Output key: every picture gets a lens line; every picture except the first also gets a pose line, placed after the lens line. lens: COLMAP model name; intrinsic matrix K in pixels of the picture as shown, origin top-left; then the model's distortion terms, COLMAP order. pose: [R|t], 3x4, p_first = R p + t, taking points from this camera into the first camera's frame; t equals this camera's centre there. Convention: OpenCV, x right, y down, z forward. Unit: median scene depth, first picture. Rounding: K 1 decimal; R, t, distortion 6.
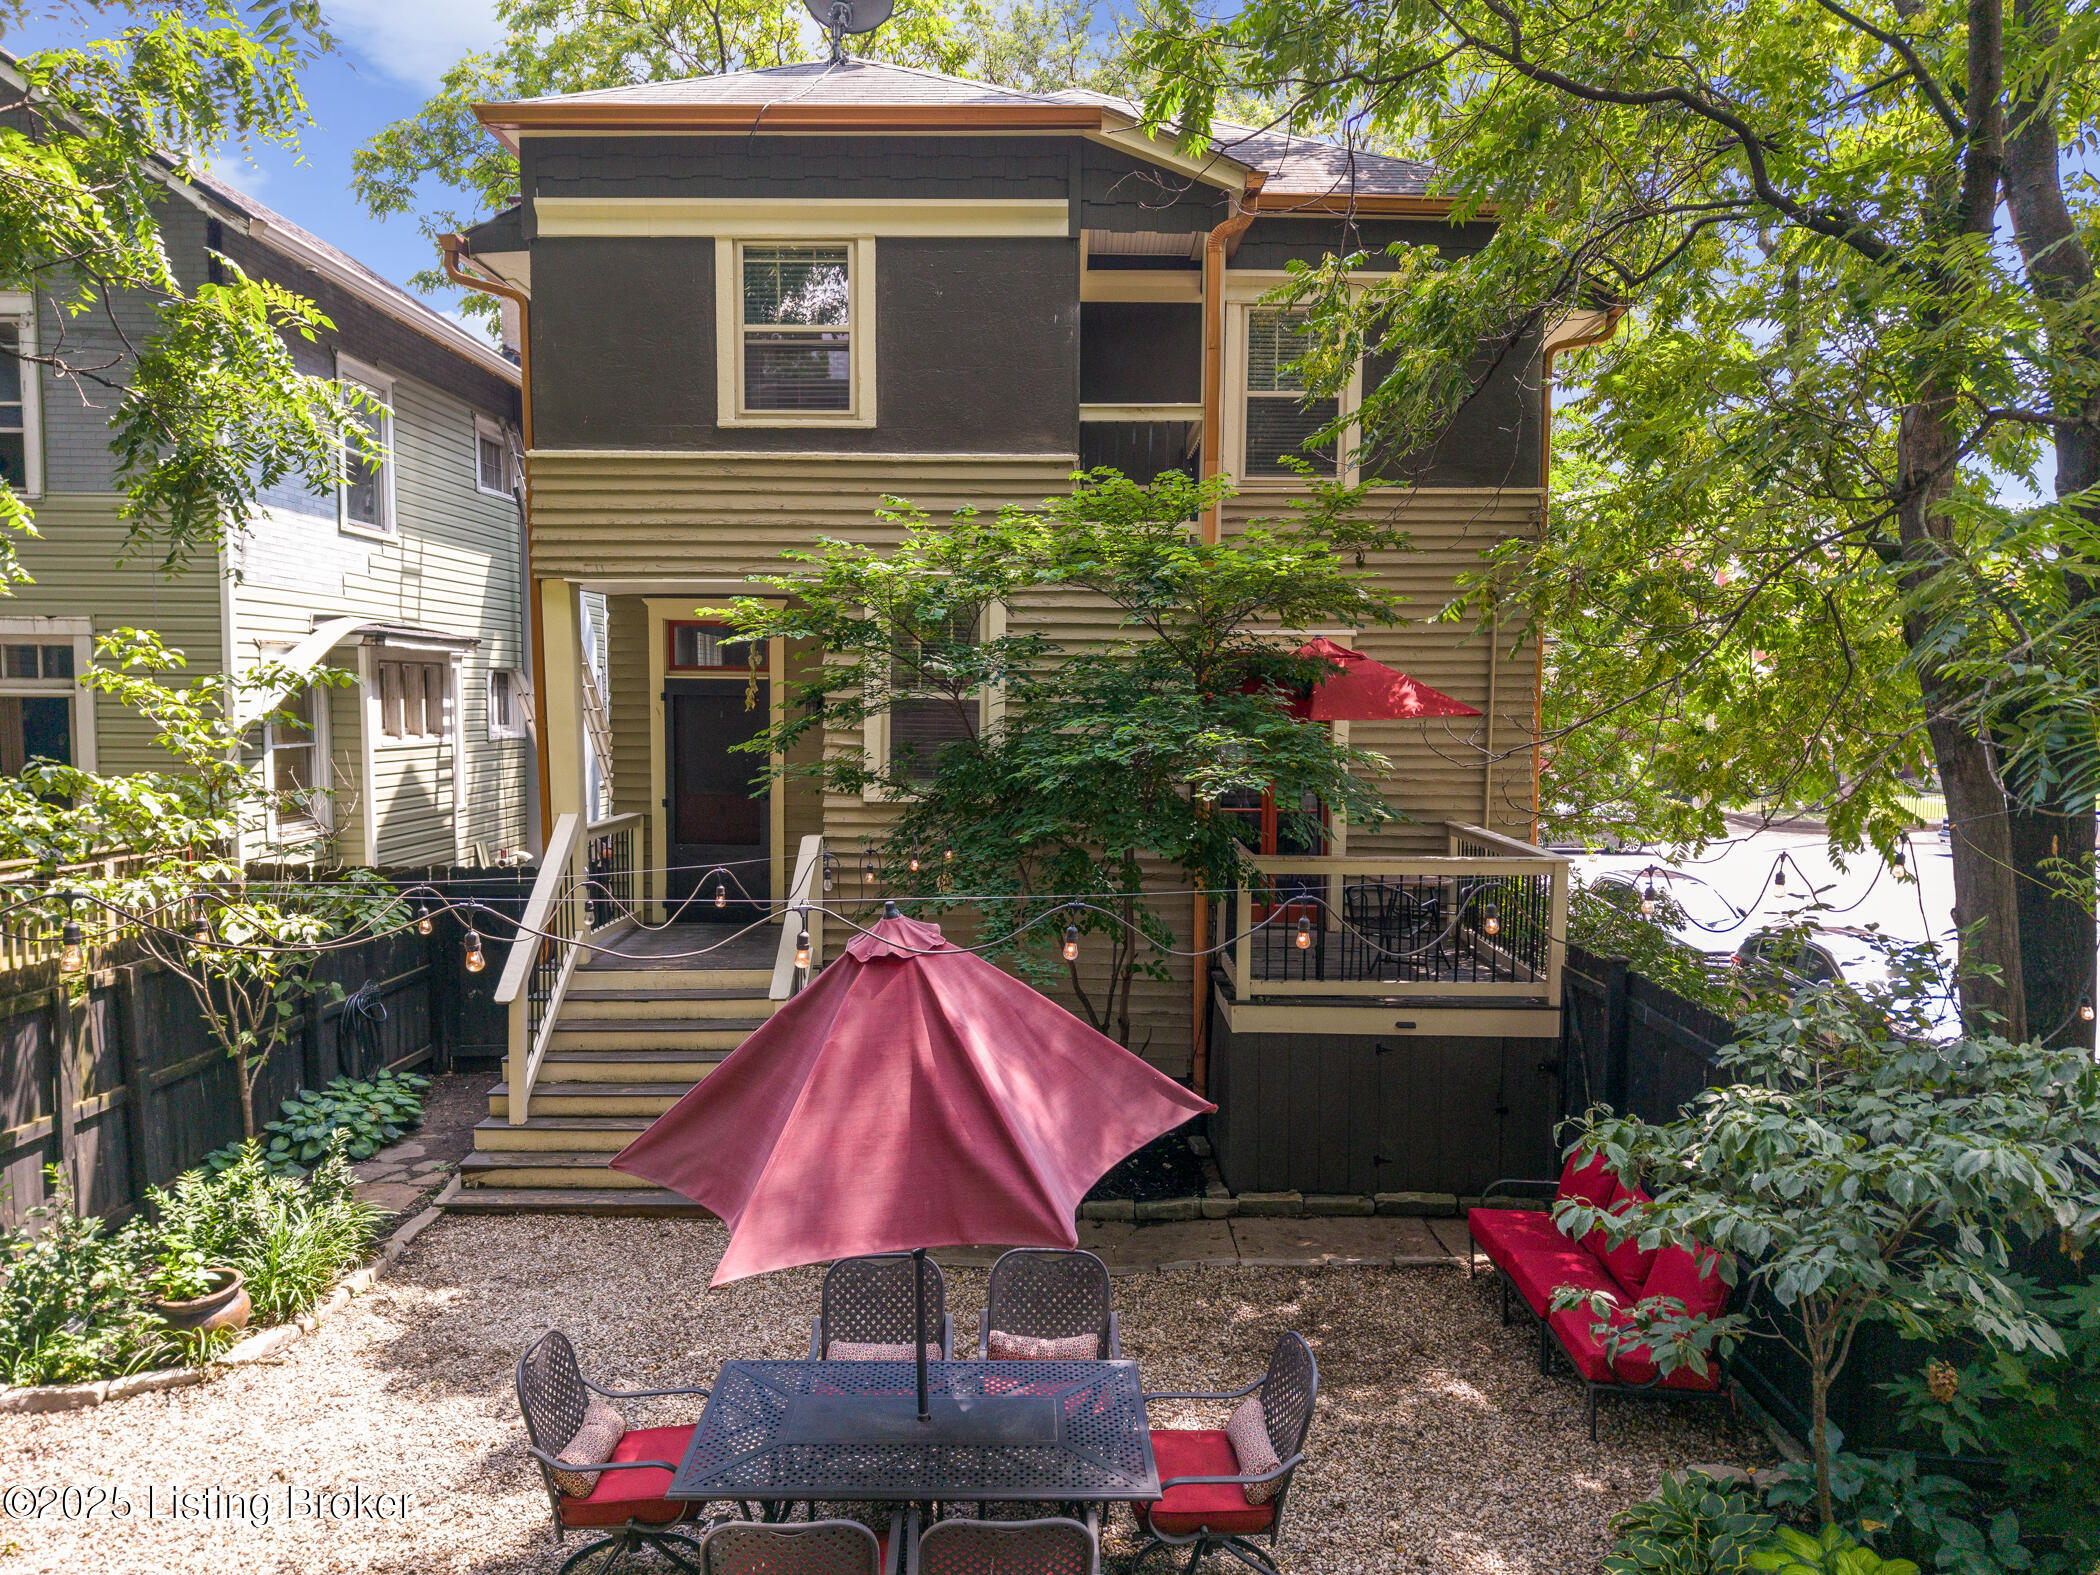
lens RADIAL K [[1455.4, 0, 1047.2], [0, 1455.4, 789.8], [0, 0, 1]] dist [0.021102, -0.020993]
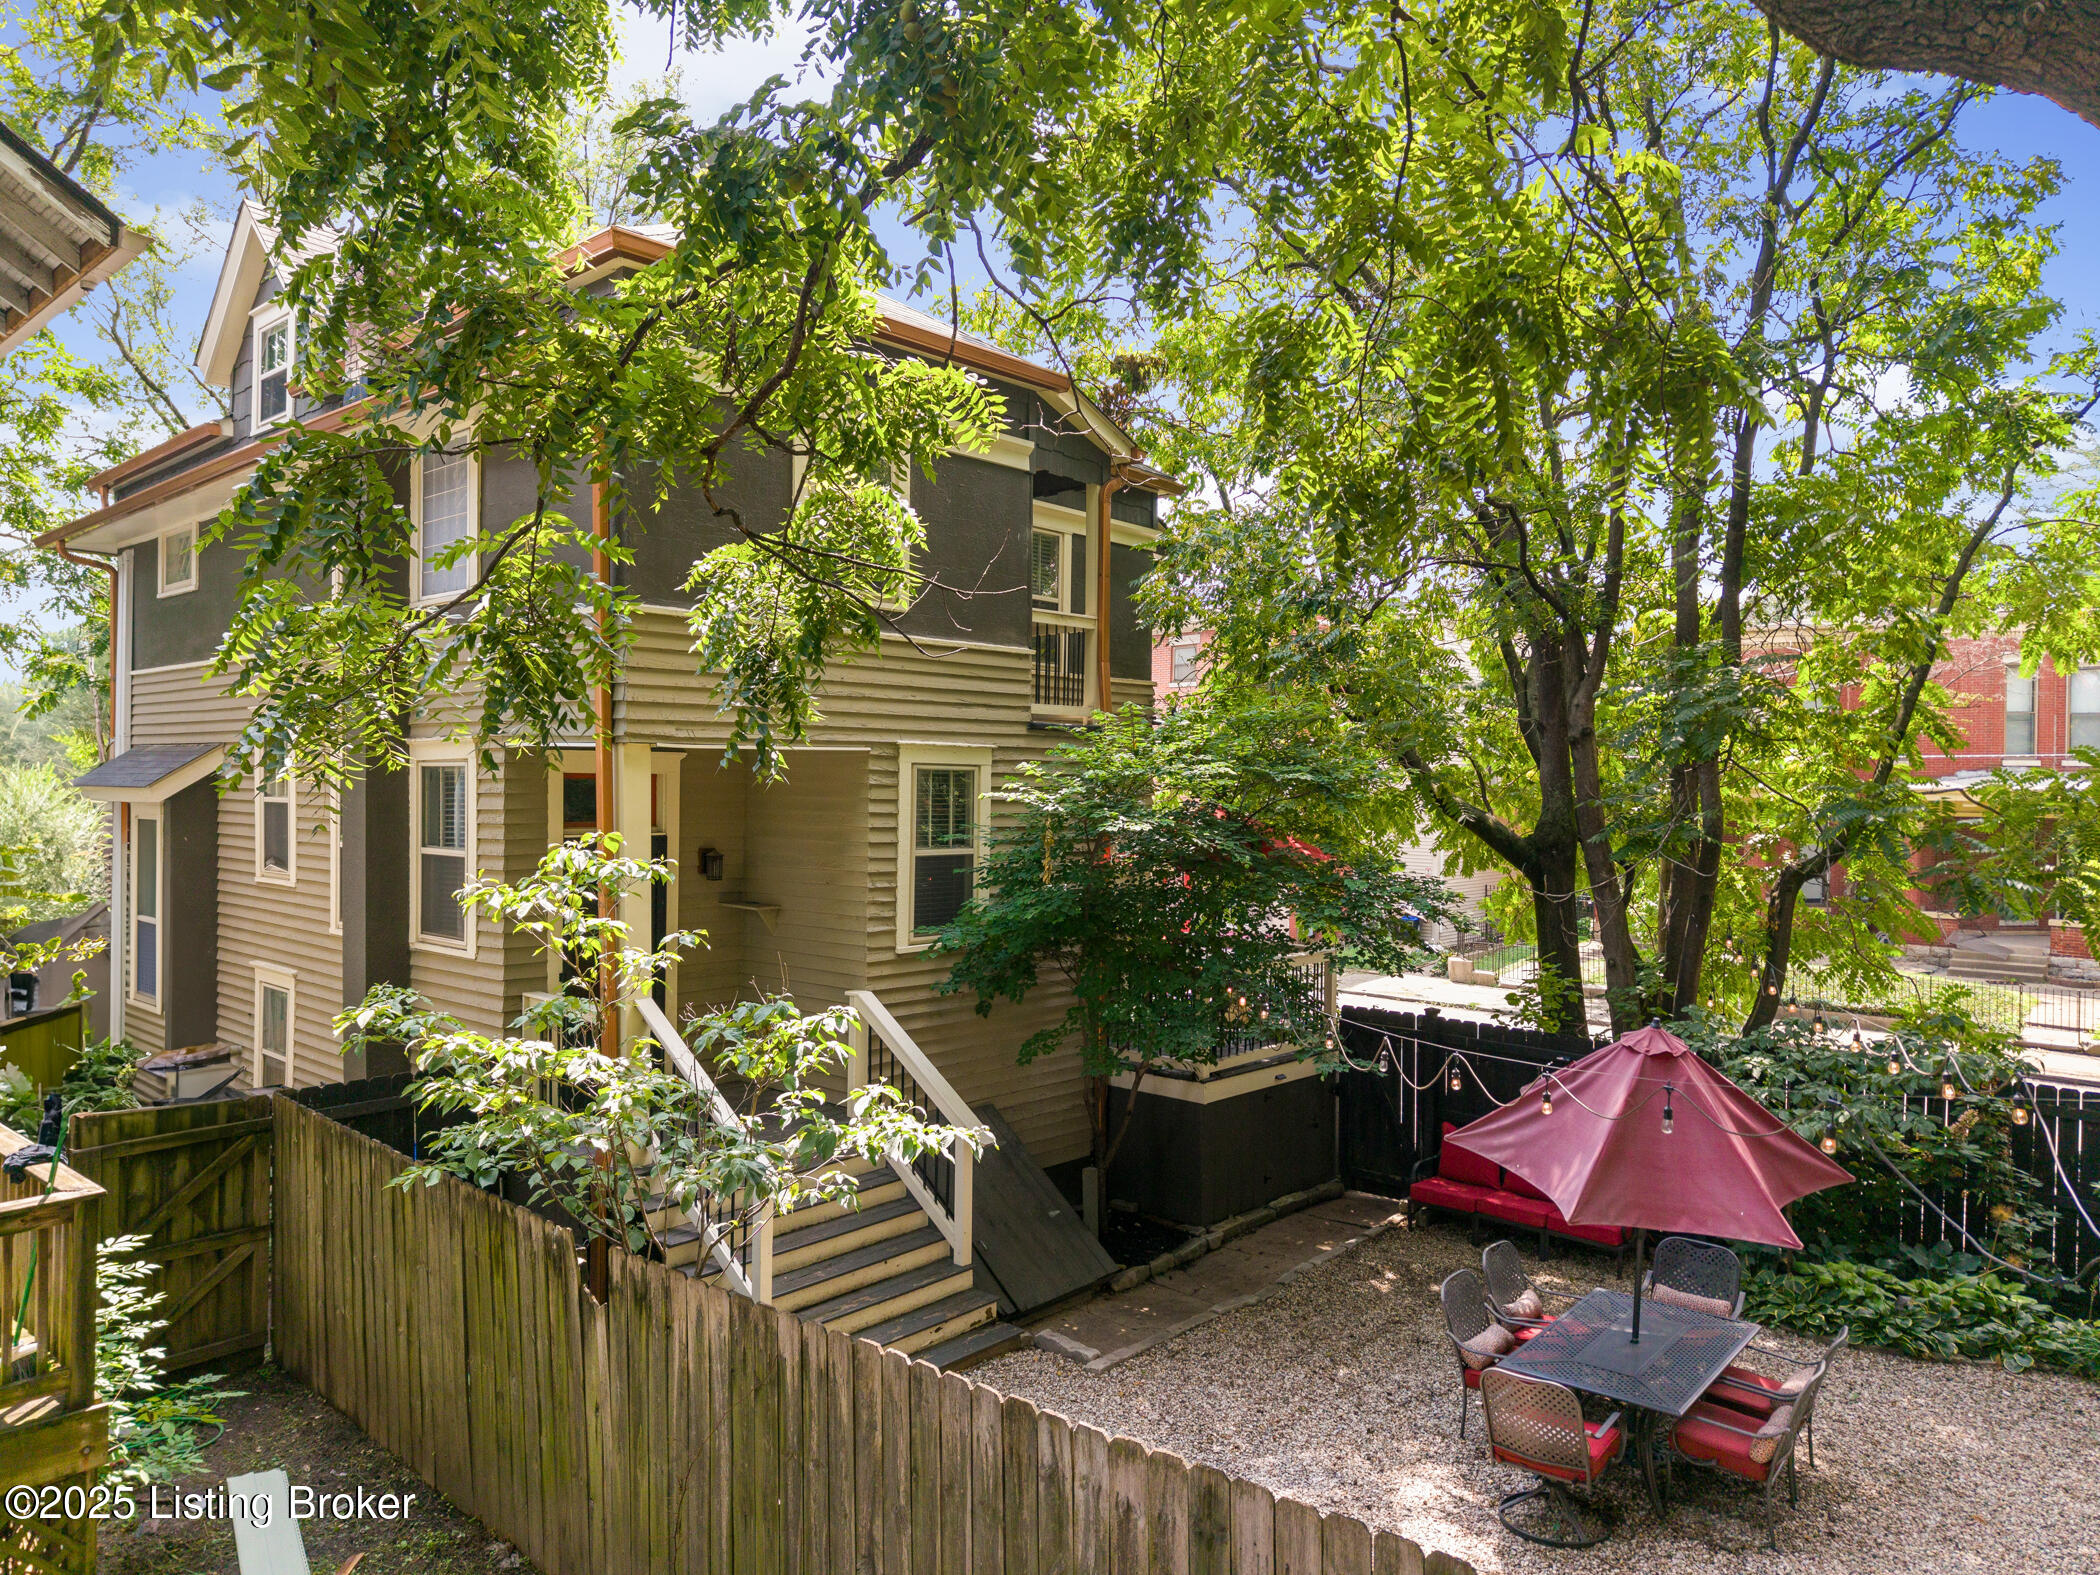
lens RADIAL K [[1455.4, 0, 1056.0], [0, 1455.4, 780.1], [0, 0, 1]] dist [0.021102, -0.020993]
pose [[0.654054, -0.006171, 0.756422, -0.954591], [0.051300, 0.998026, -0.036216, -0.084474], [-0.754706, 0.062491, 0.653080, 0.225605]]
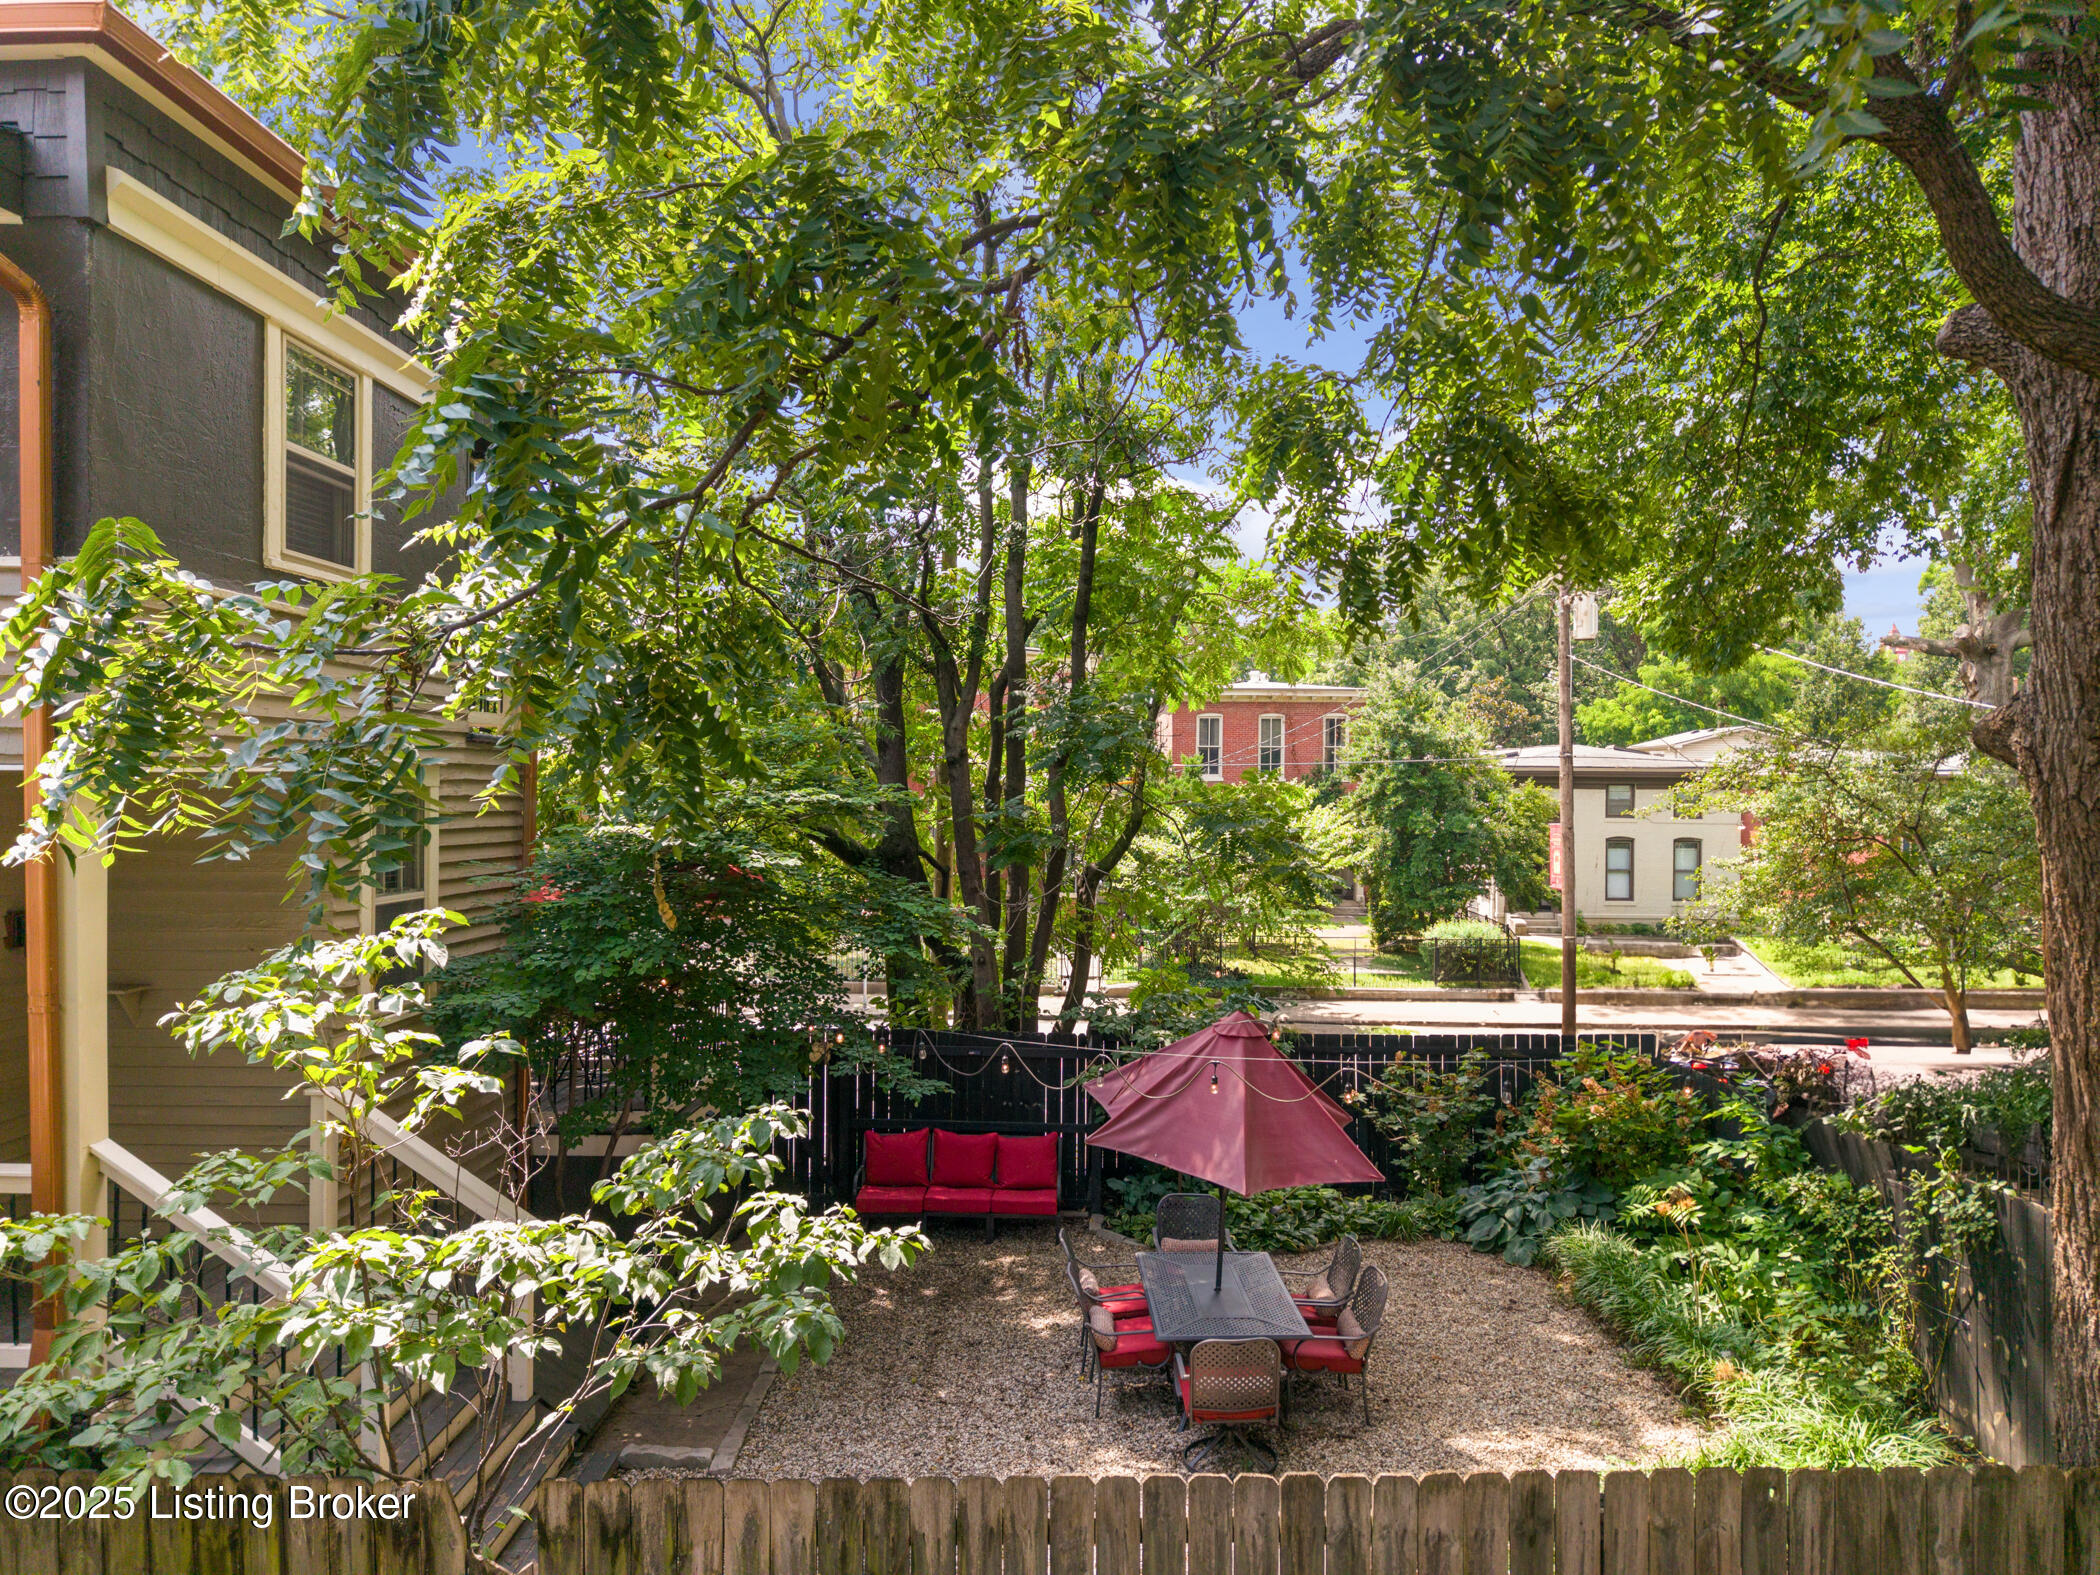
lens RADIAL K [[1455.4, 0, 1053.1], [0, 1455.4, 790.8], [0, 0, 1]] dist [0.021102, -0.020993]
pose [[-0.015621, -0.019287, 0.999692, -1.074403], [0.063766, 0.997759, 0.020246, -0.137013], [-0.997843, 0.064063, -0.014356, 0.679386]]
